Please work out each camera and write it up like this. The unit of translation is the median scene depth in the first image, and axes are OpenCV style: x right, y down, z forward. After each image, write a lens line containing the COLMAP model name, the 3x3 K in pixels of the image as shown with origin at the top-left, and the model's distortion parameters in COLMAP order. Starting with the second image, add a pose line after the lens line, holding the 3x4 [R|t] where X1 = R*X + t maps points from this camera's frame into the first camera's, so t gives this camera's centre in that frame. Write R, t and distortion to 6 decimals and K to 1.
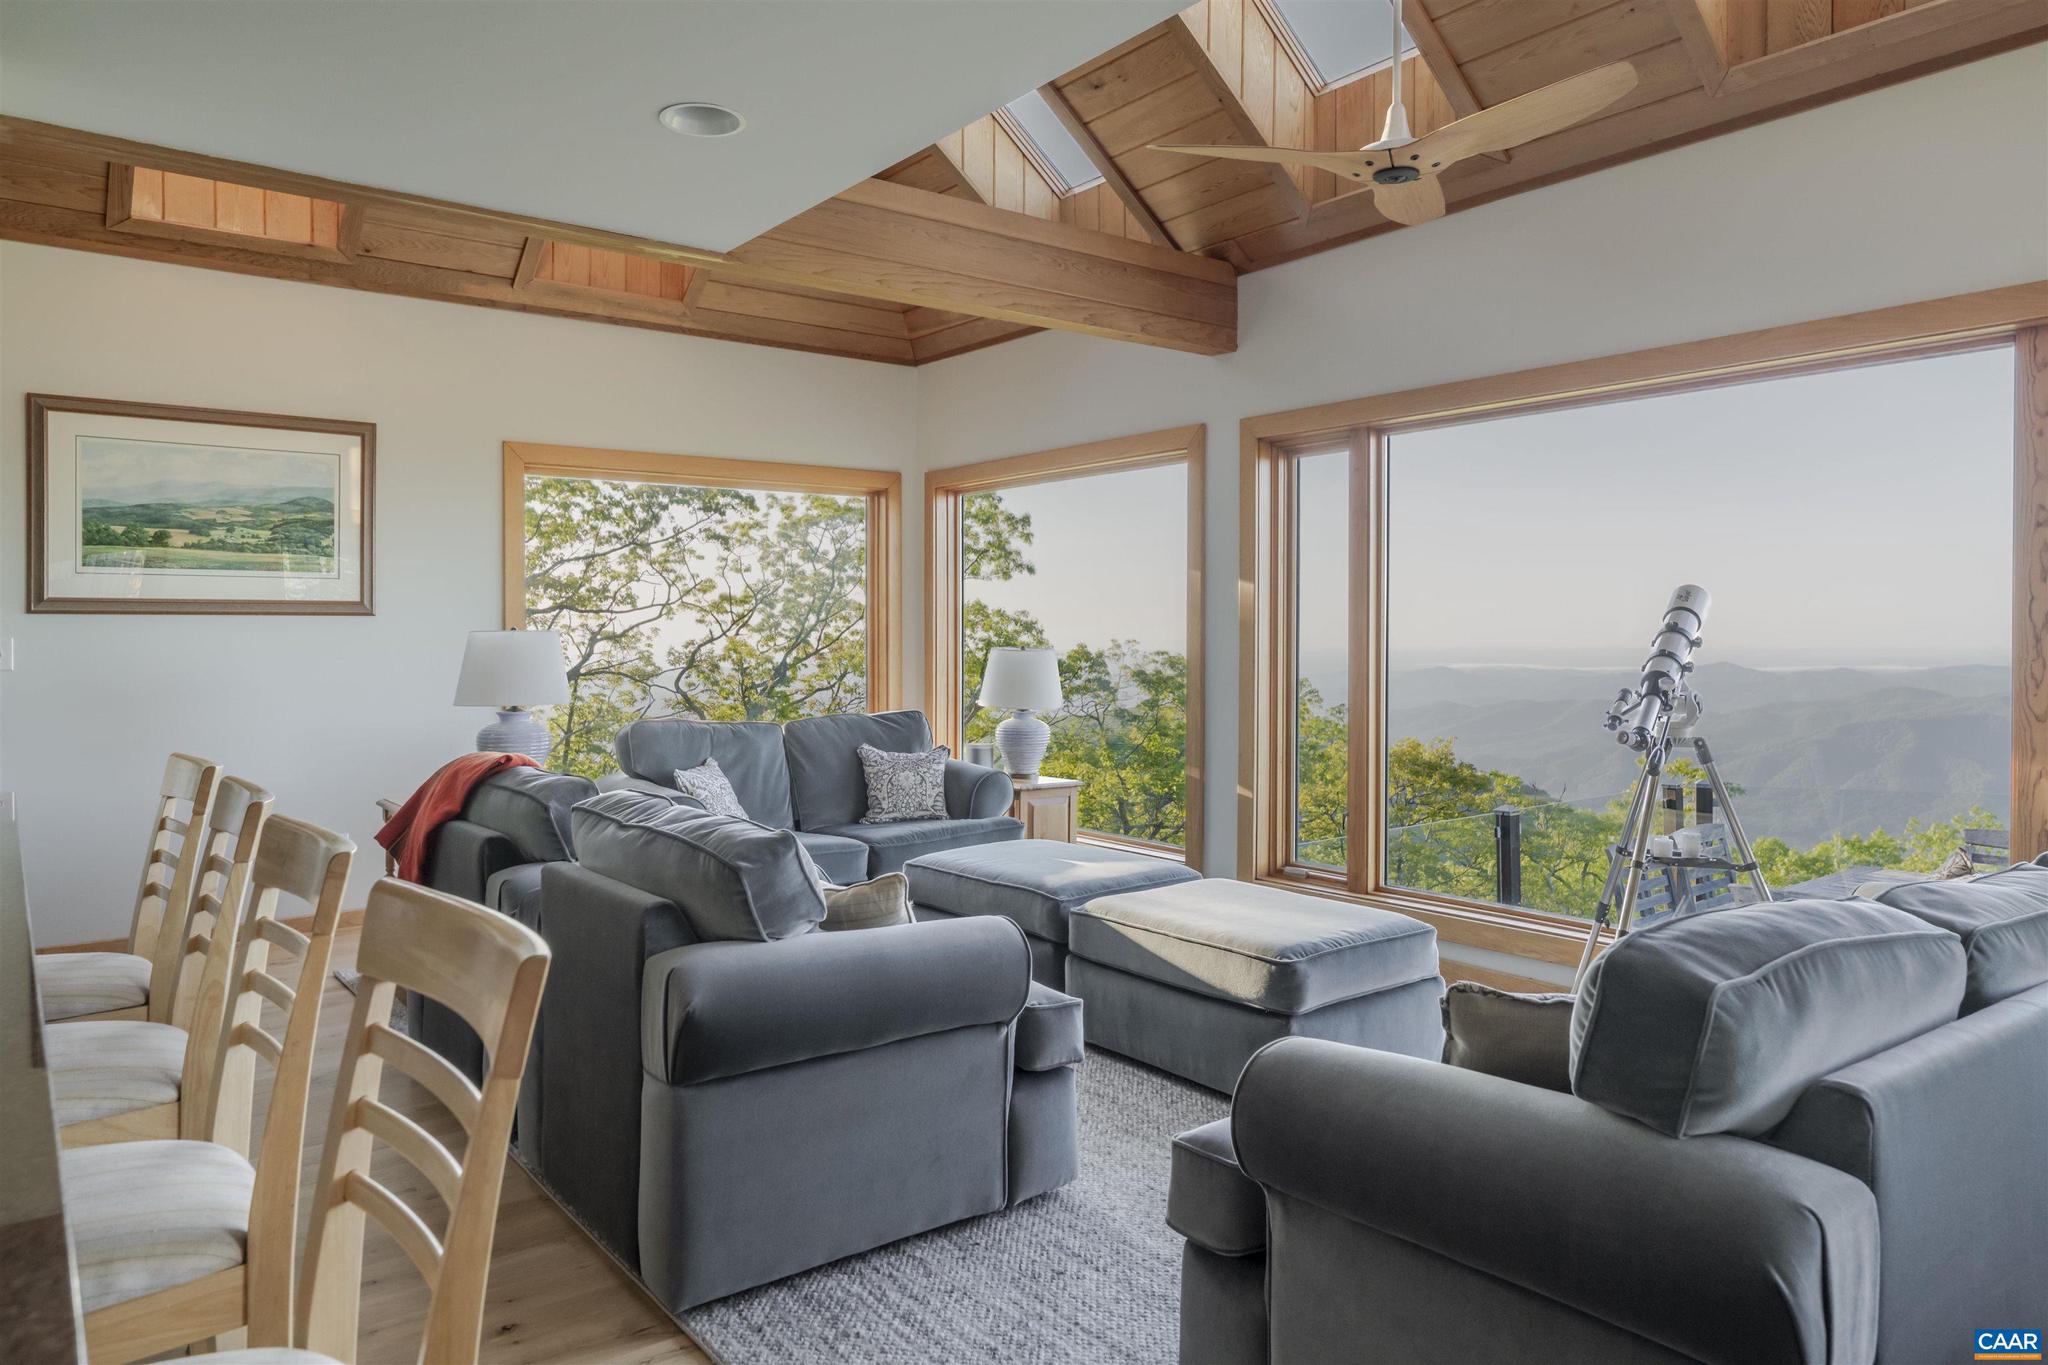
lens RADIAL K [[1351.5, 0, 1023.0], [0, 1351.5, 672.1], [0, 0, 1]] dist [0.000012, 0.000004]
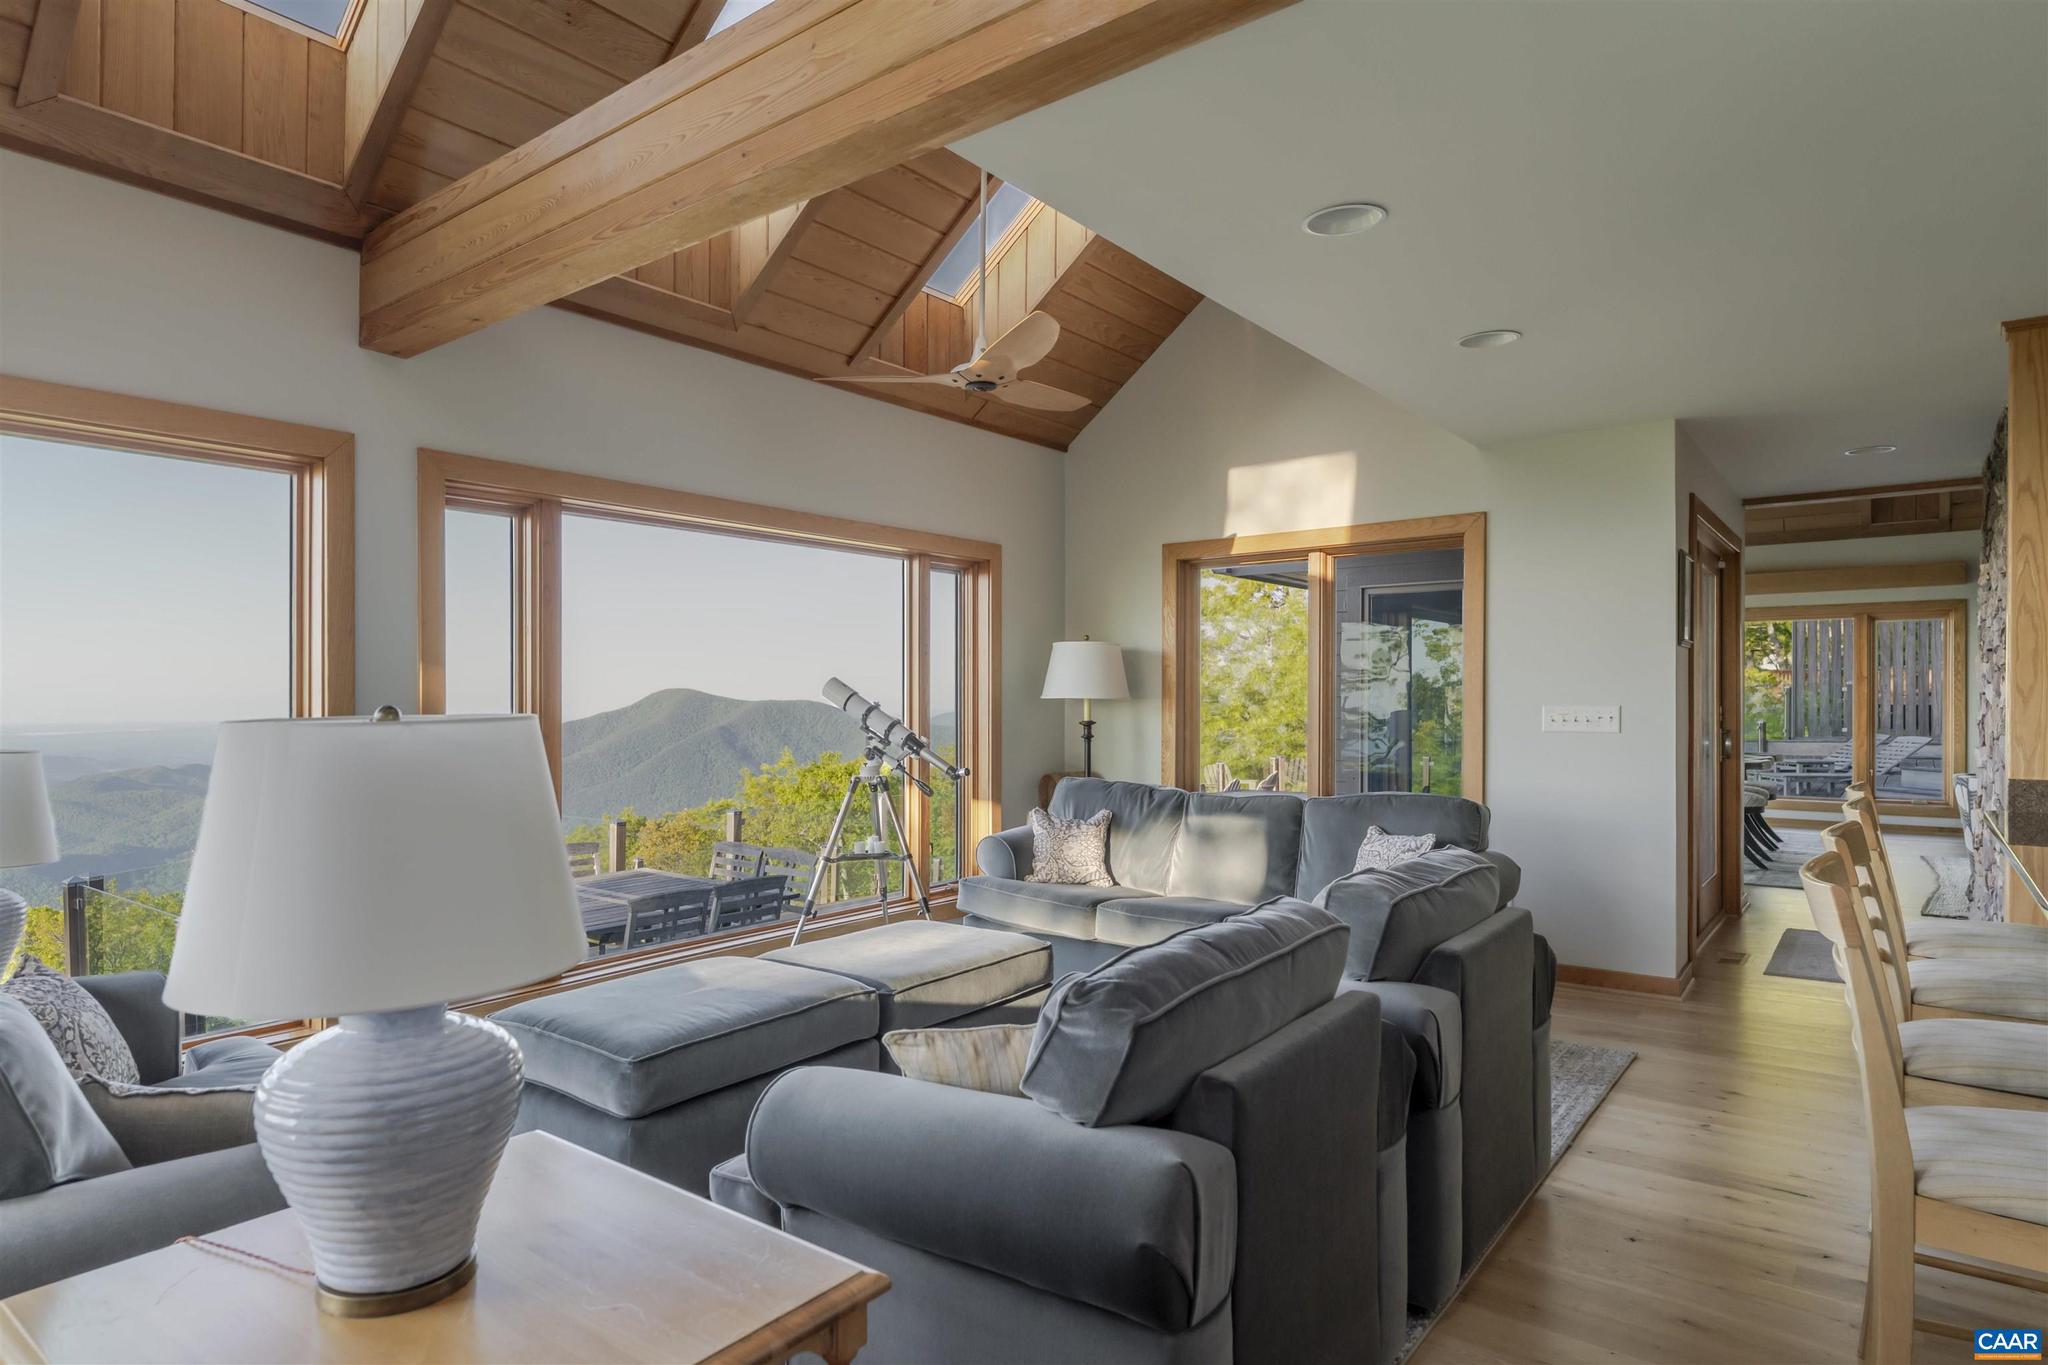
lens RADIAL K [[1138.2, 0, 1023.9], [0, 1138.2, 692.5], [0, 0, 1]] dist [0.000530, 0.000114]
pose [[-0.266053, 0.009344, 0.963913, -0.601217], [0.031907, 0.999490, -0.000882, -0.028862], [-0.963430, 0.030521, -0.266215, 0.849558]]
